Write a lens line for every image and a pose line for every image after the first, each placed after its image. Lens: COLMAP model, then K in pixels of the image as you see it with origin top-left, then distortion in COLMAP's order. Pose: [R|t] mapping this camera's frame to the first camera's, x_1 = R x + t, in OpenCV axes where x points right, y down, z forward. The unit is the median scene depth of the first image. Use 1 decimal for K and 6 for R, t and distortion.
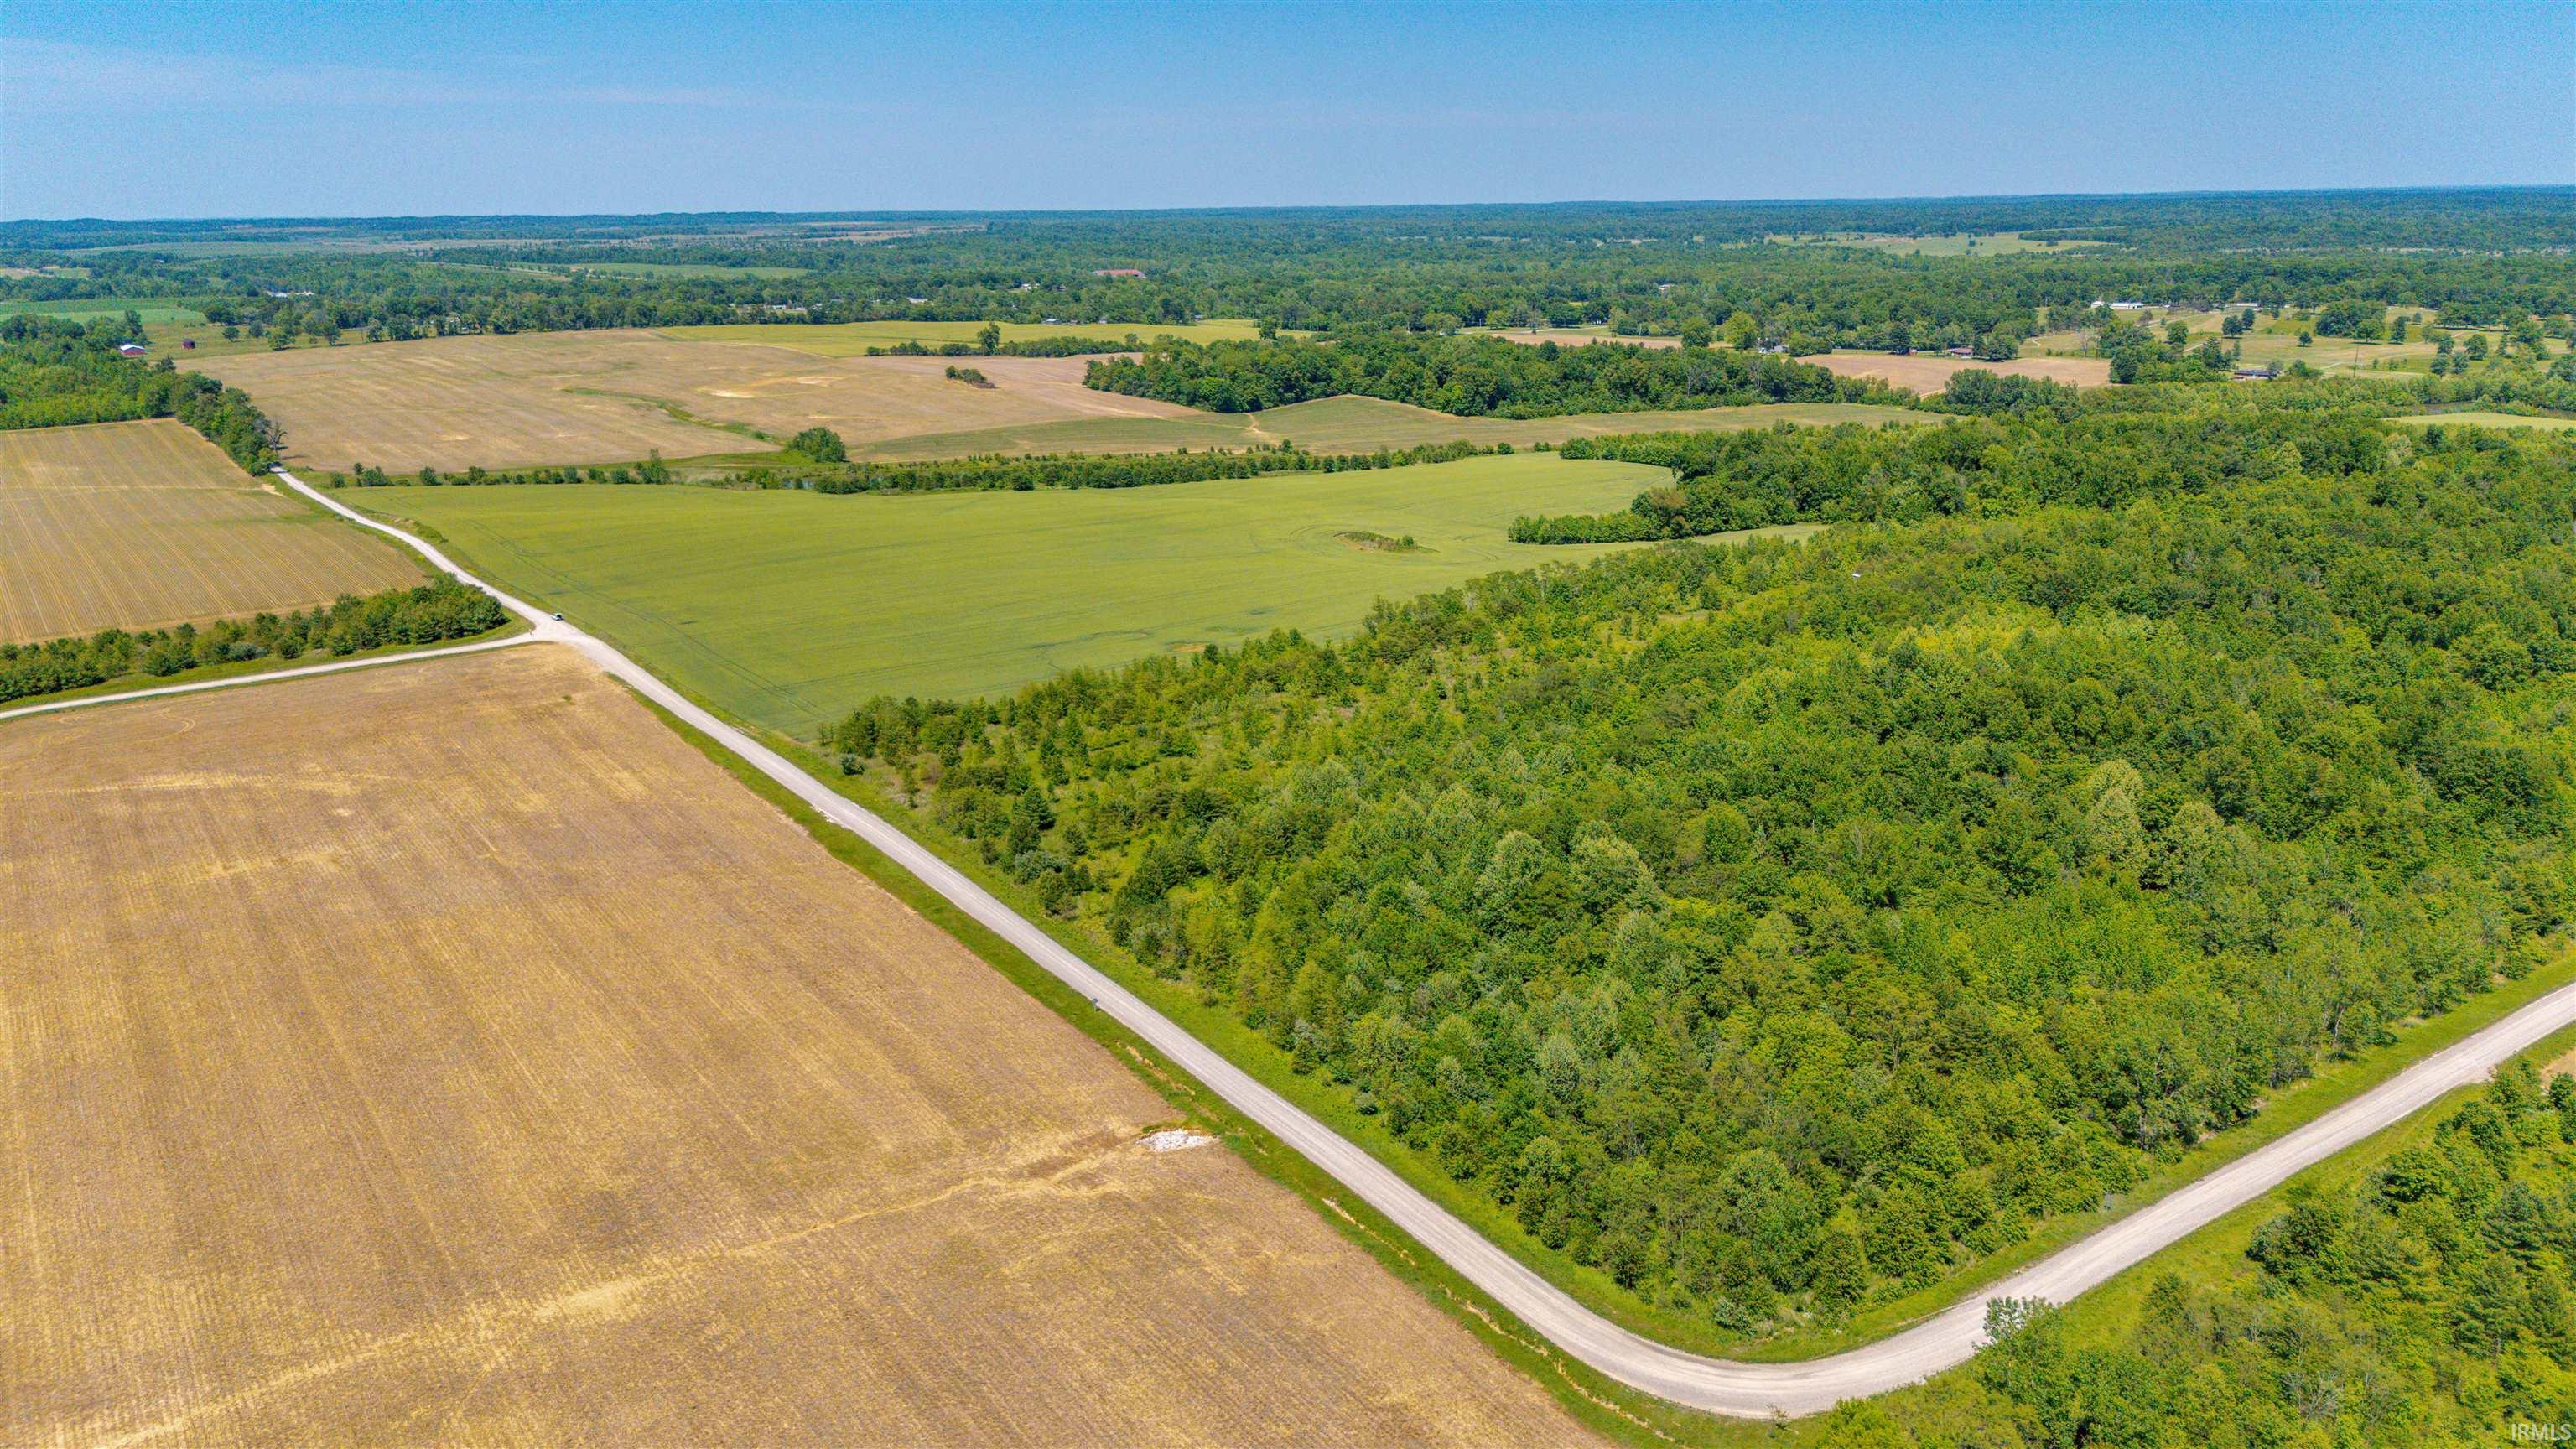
lens RADIAL K [[1893.5, 0, 1290.3], [0, 1893.5, 720.9], [0, 0, 1]] dist [0.079682, -0.079418]
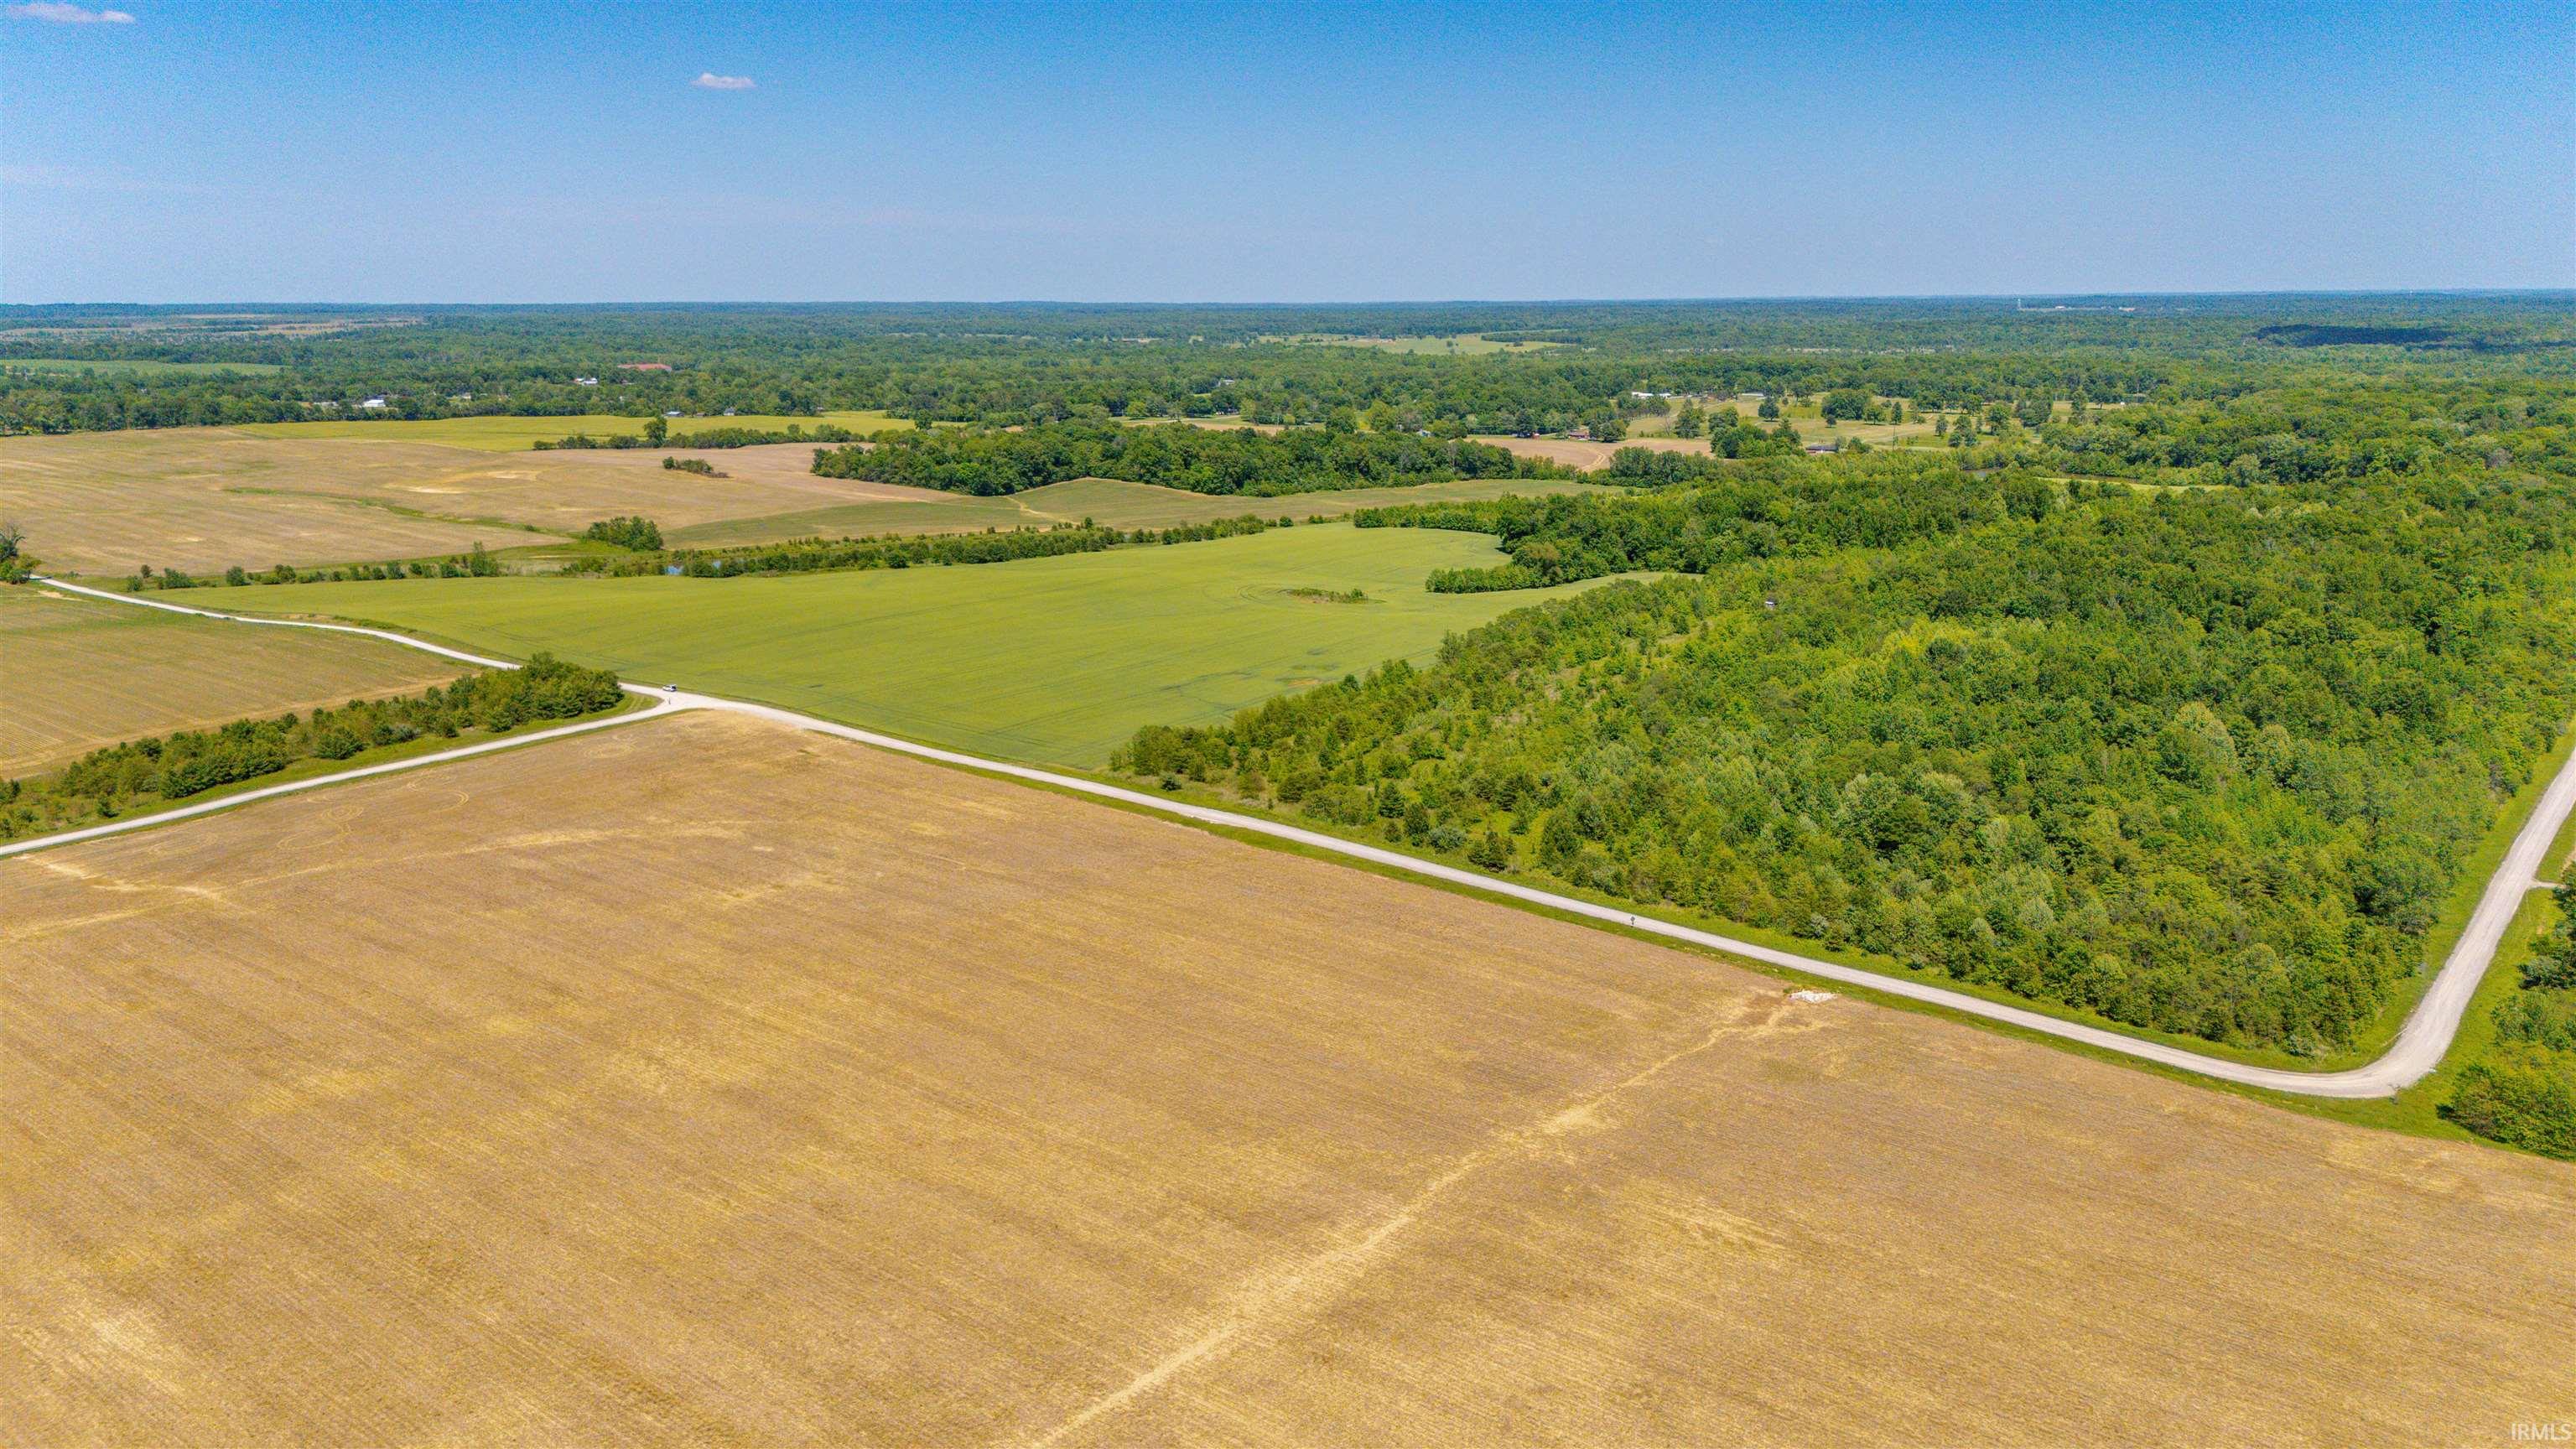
lens RADIAL K [[1893.5, 0, 1295.8], [0, 1893.5, 734.9], [0, 0, 1]] dist [0.079682, -0.079418]
pose [[0.958220, -0.057060, 0.280284, -0.211763], [0.068849, 0.997101, -0.032390, 0.016373], [-0.277624, 0.050334, 0.959370, -0.047684]]
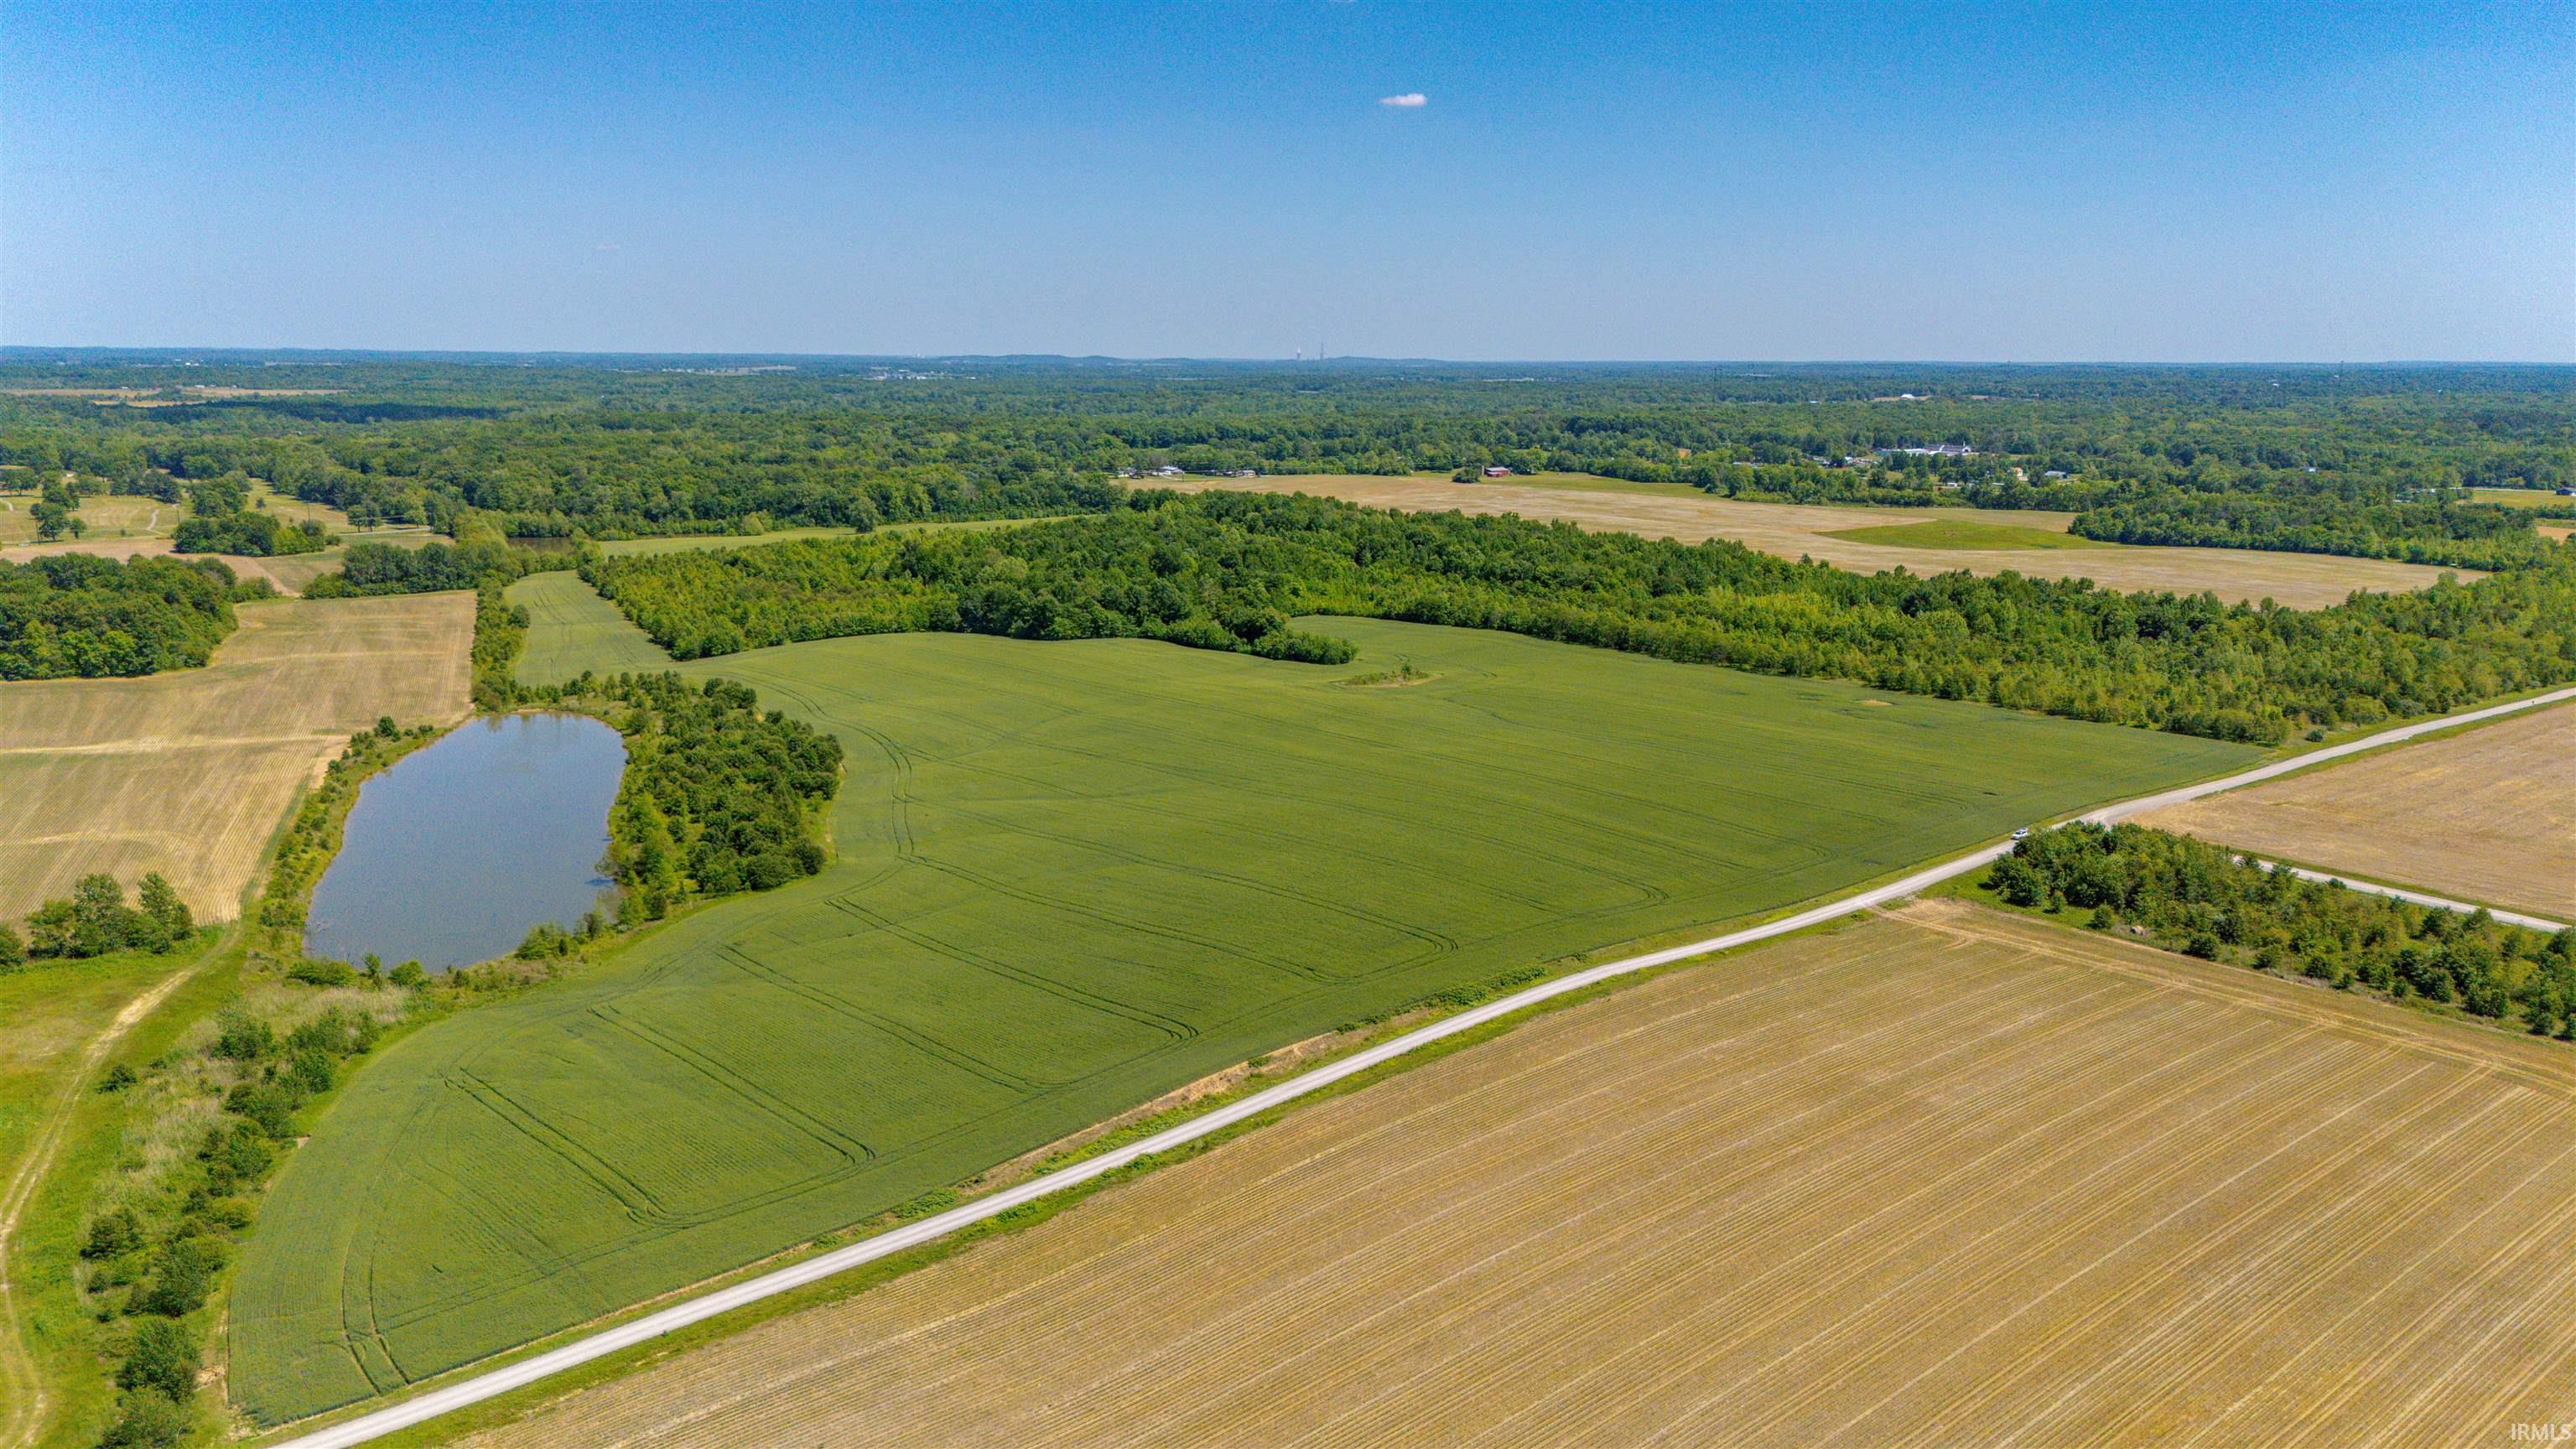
lens RADIAL K [[1893.5, 0, 1296.7], [0, 1893.5, 727.7], [0, 0, 1]] dist [0.079682, -0.079418]
pose [[-0.096964, -0.180934, 0.978704, -0.705277], [0.258448, 0.945028, 0.200314, -0.211604], [-0.961146, 0.272367, -0.044872, 0.809416]]
